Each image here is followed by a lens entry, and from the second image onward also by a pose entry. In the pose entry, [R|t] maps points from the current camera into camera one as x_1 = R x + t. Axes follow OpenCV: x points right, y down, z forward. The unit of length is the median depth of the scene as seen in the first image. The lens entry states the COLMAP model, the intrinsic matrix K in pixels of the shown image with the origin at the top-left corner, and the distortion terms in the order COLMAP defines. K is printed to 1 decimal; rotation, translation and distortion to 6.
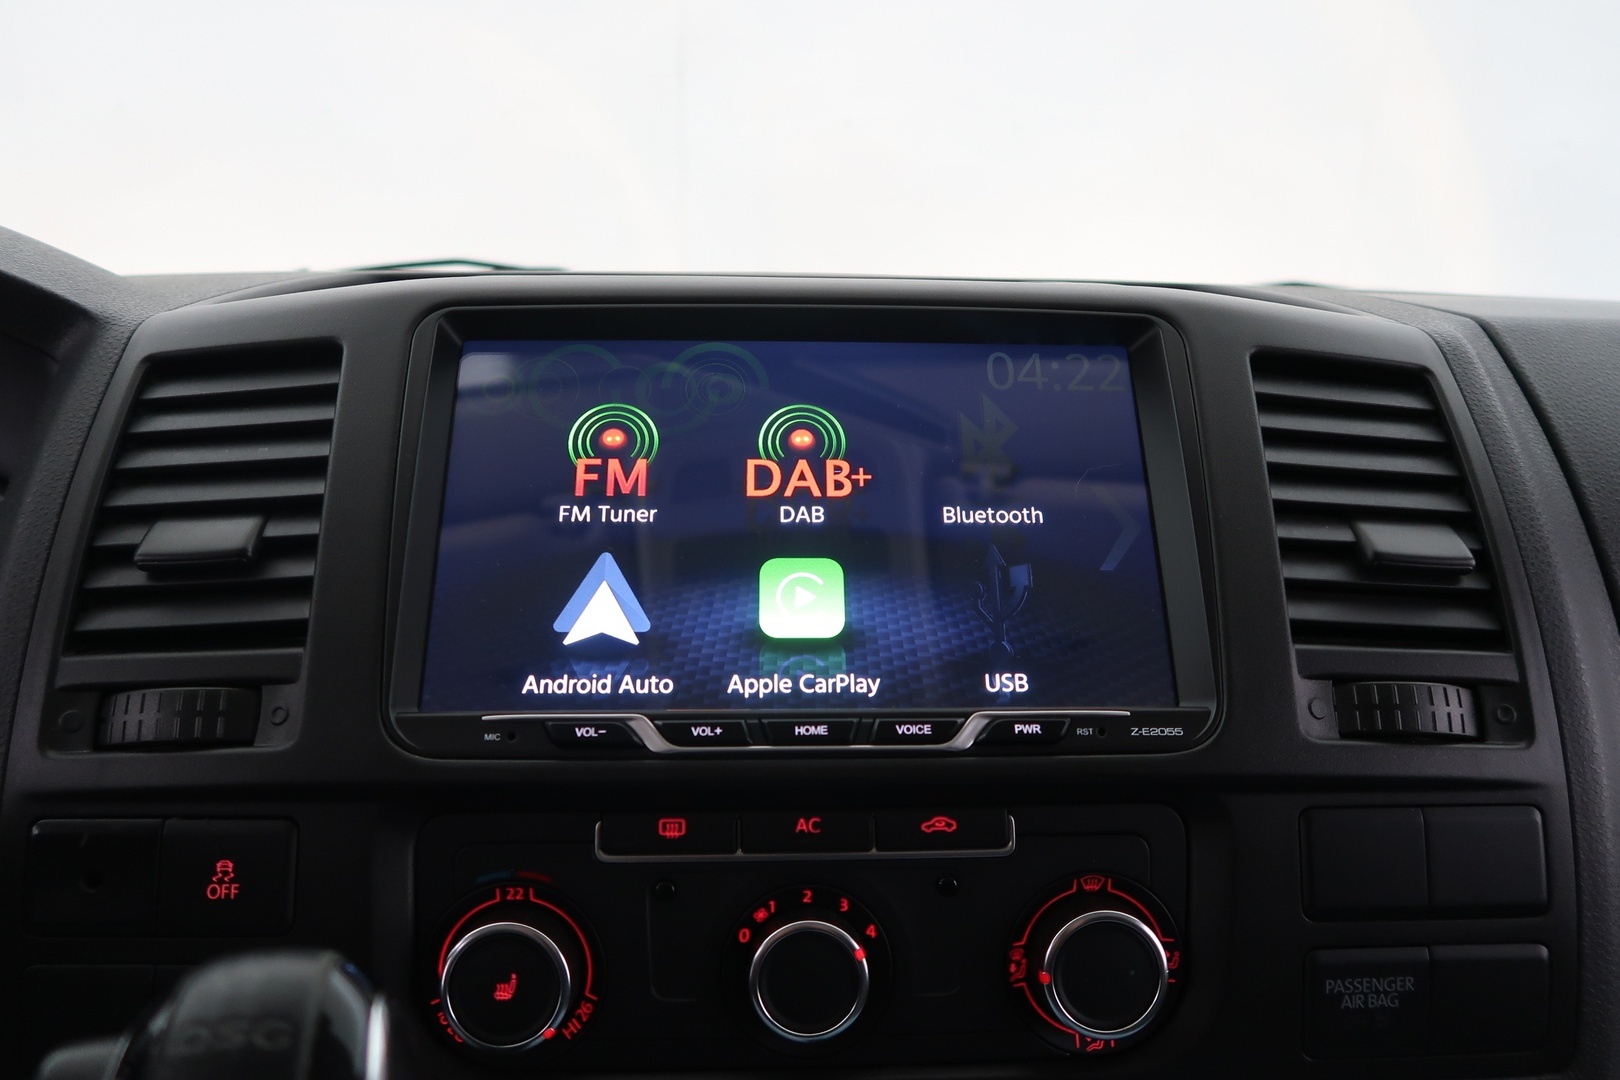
lens RADIAL K [[1110.9, 0, 809.7], [0, 1110.9, 546.3], [0, 0, 1]] dist [-0.016559, 0.002545]
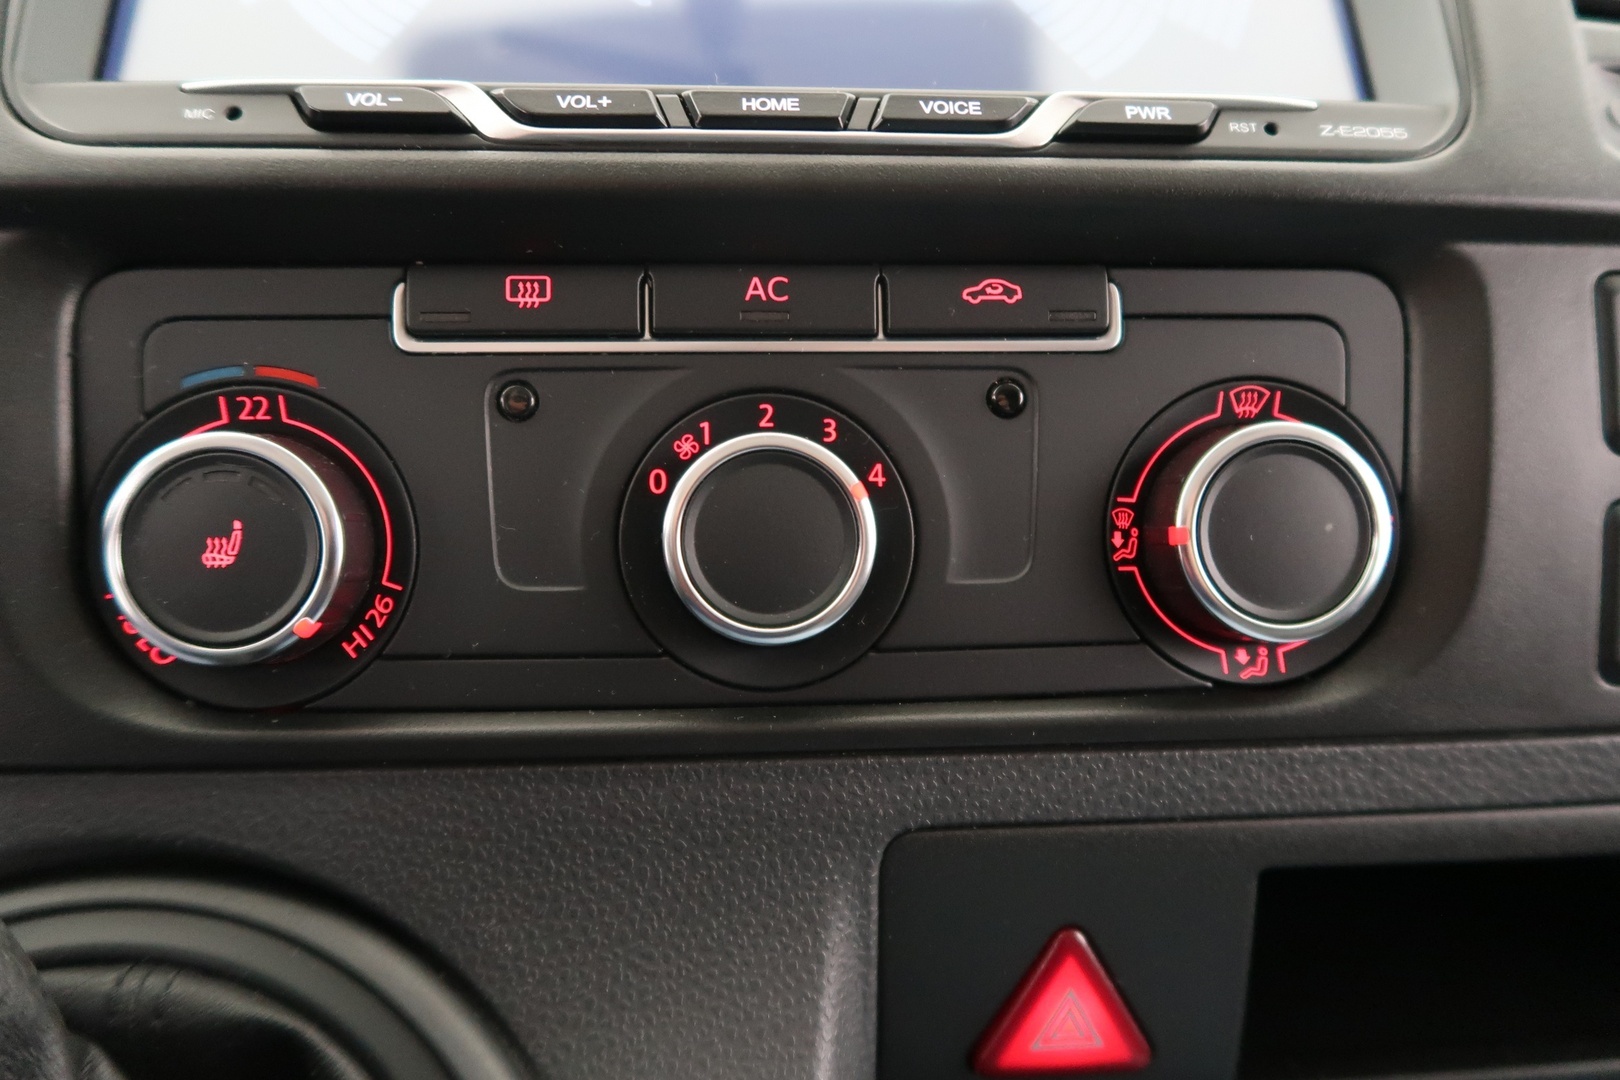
lens RADIAL K [[1110.9, 0, 809.7], [0, 1110.9, 546.3], [0, 0, 1]] dist [-0.016559, 0.002545]
pose [[0.999667, -0.008144, 0.024473, 0.005709], [0.006876, 0.998650, 0.051490, 0.354858], [-0.024859, -0.051305, 0.998374, 0.417639]]
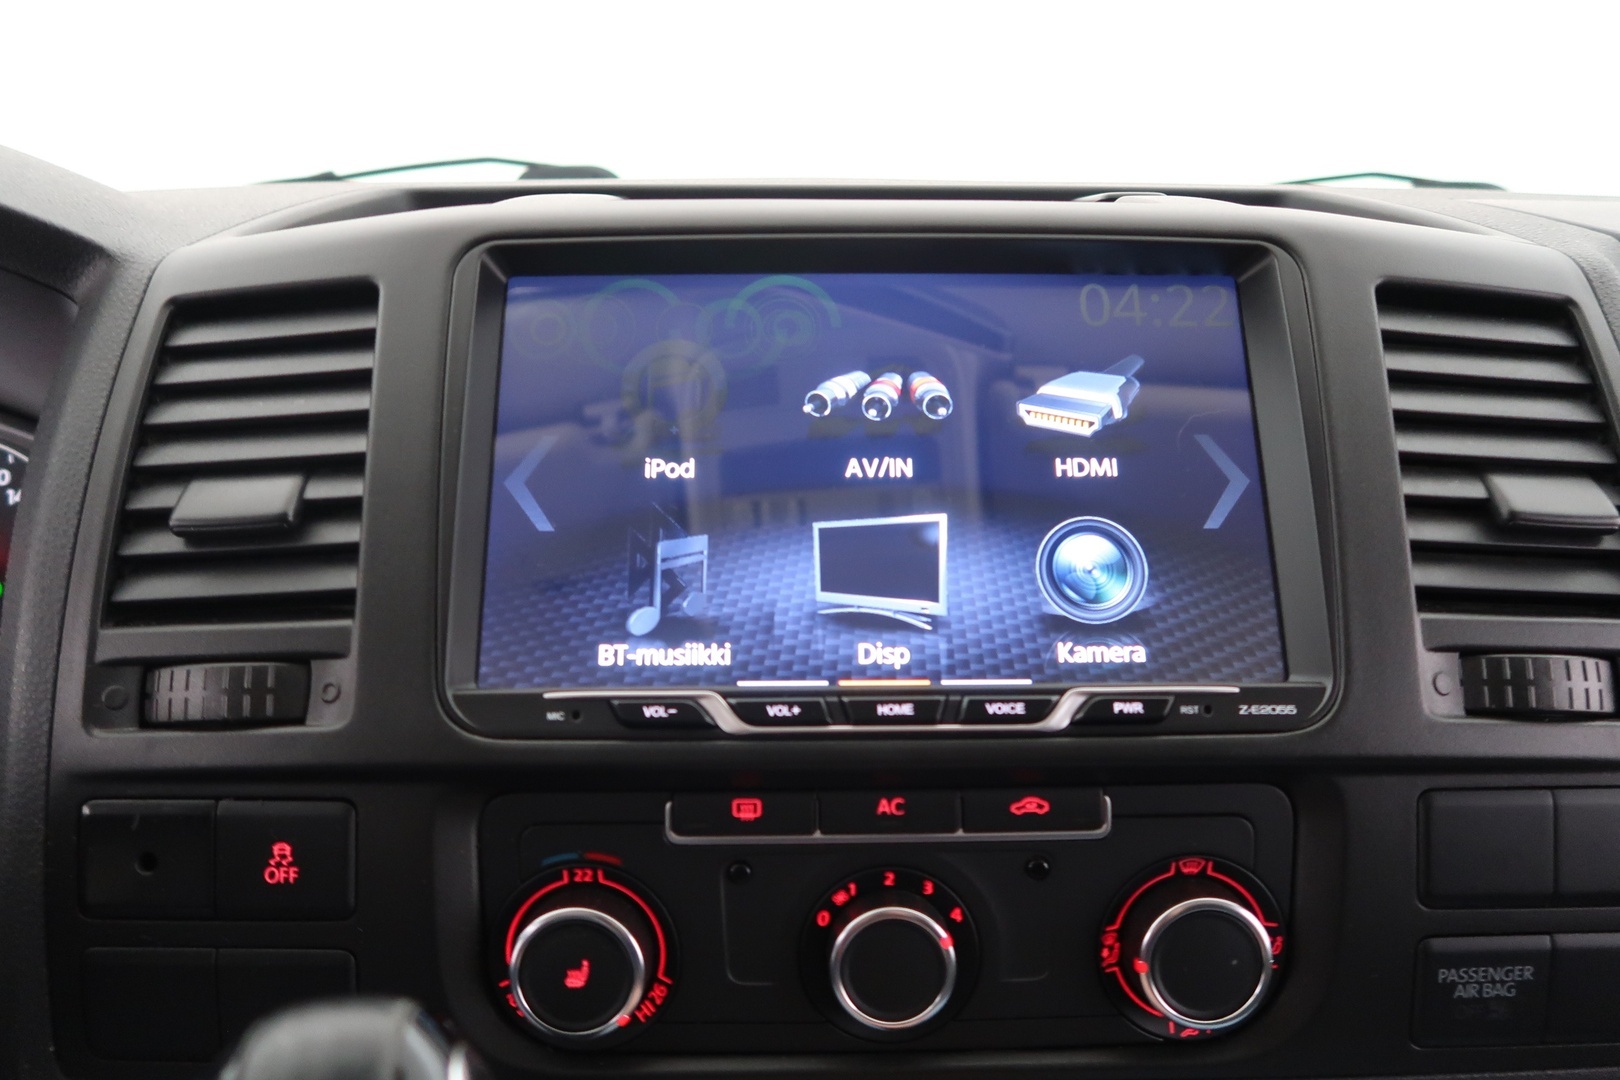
lens RADIAL K [[1110.9, 0, 809.7], [0, 1110.9, 546.3], [0, 0, 1]] dist [-0.016559, 0.002545]
pose [[0.999595, -0.001283, -0.028443, -0.043039], [0.004146, 0.994895, 0.100827, -0.063871], [0.028169, -0.100904, 0.994497, 0.082978]]
